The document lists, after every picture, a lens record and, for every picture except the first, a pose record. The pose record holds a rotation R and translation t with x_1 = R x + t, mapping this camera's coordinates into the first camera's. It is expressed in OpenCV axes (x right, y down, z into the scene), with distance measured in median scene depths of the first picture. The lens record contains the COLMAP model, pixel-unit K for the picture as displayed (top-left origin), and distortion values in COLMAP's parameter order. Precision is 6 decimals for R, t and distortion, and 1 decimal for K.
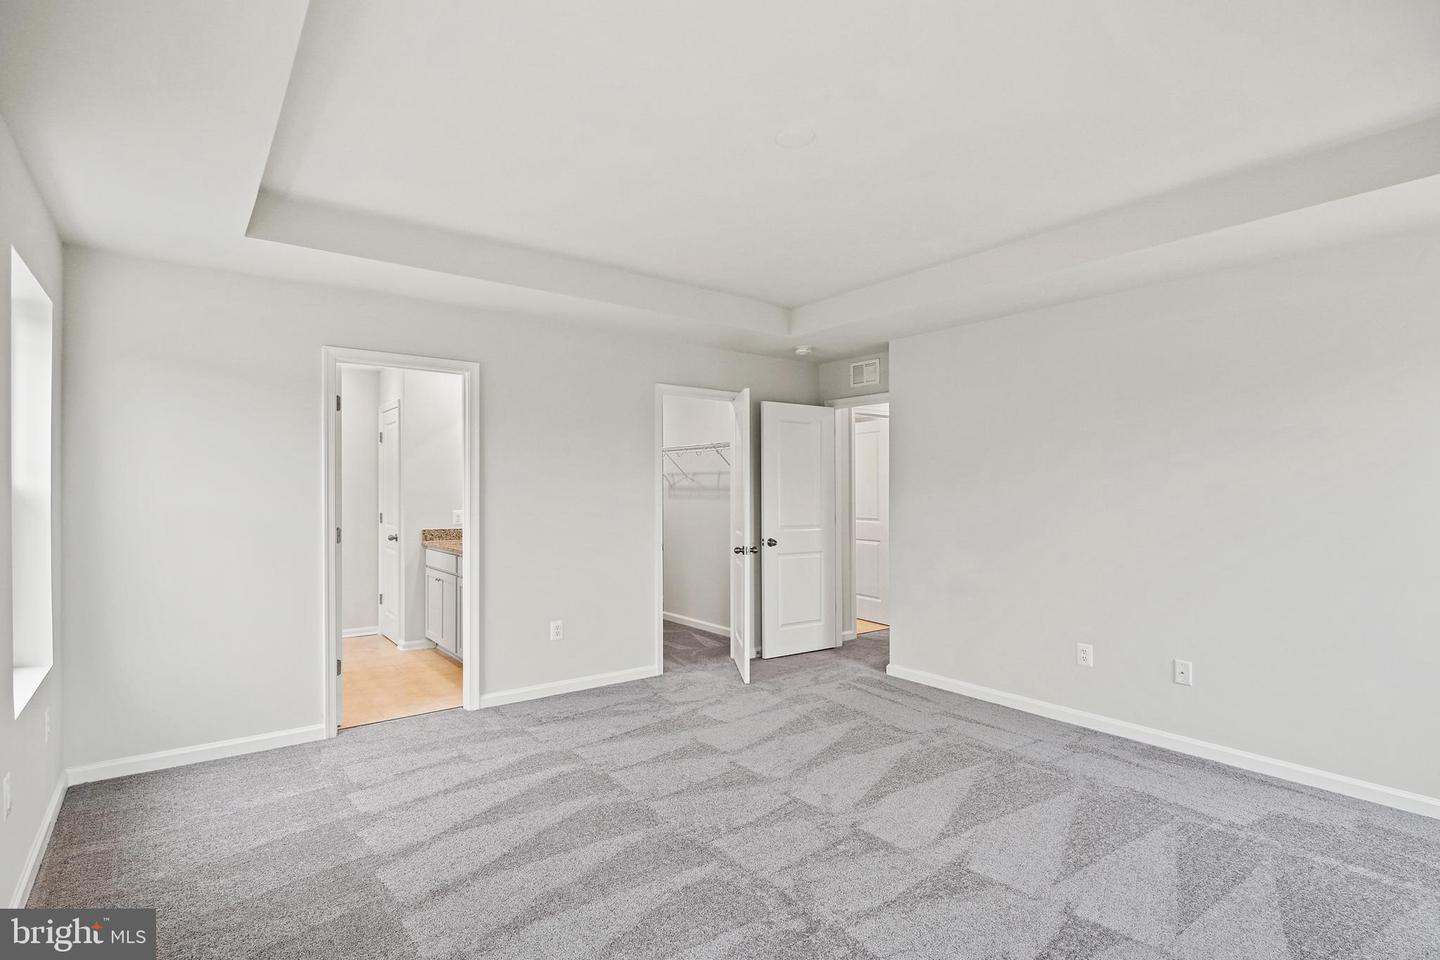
lens RADIAL K [[704.9, 0, 722.4], [0, 704.9, 488.0], [0, 0, 1]] dist [0.007243, -0.004940]
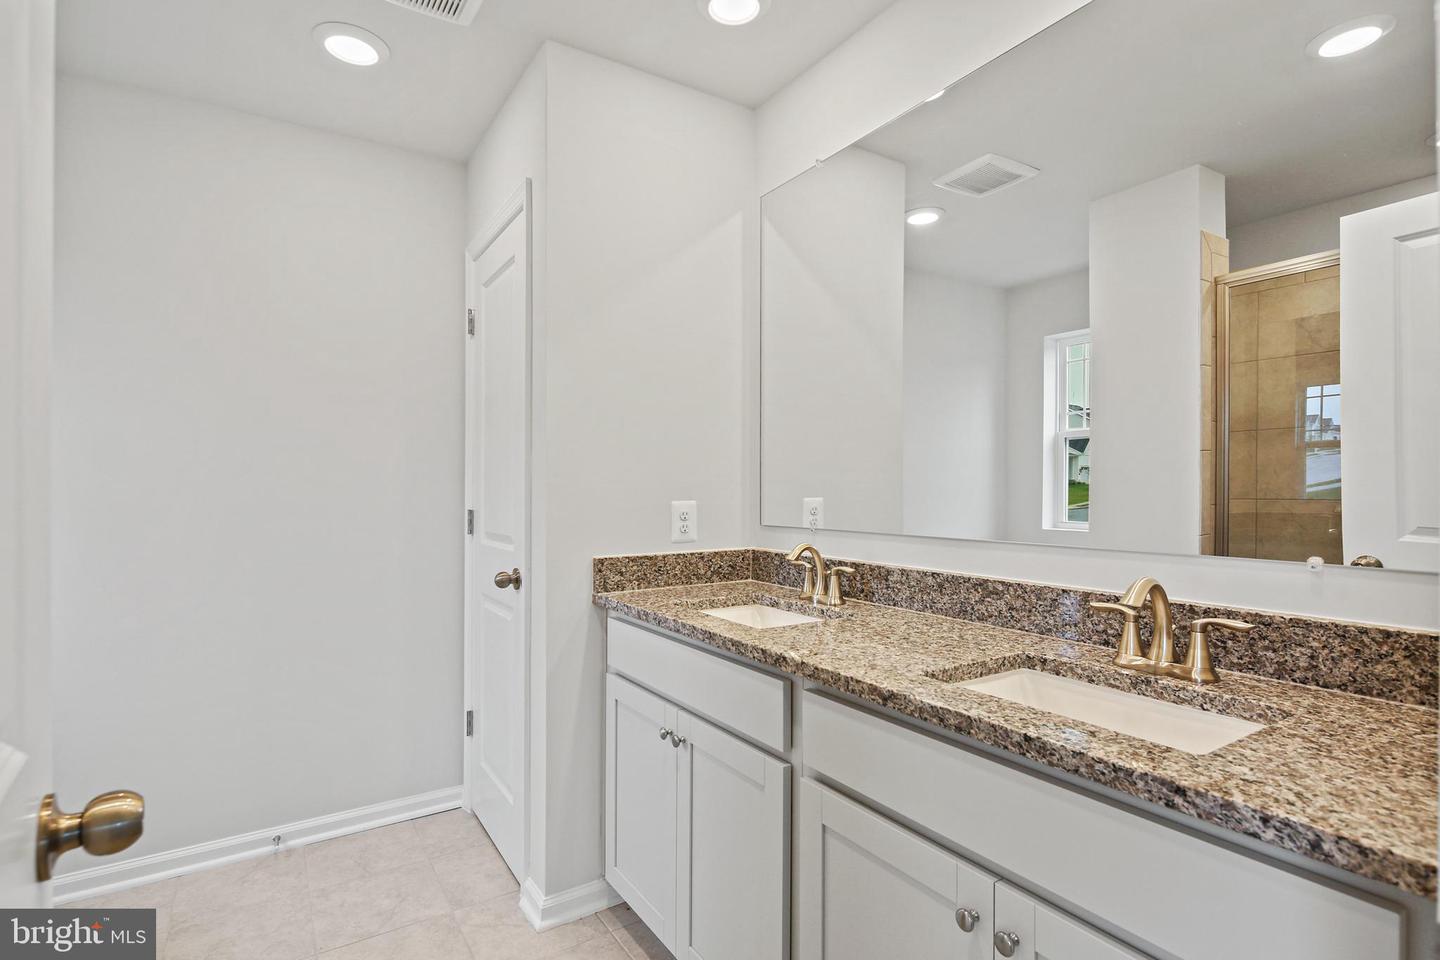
lens RADIAL K [[704.9, 0, 720.4], [0, 704.9, 480.0], [0, 0, 1]] dist [0.007243, -0.004940]
pose [[0.996568, -0.002120, -0.082757, -0.330828], [0.001101, 0.999923, -0.012365, 0.025073], [0.082777, 0.012231, 0.996493, 0.653976]]
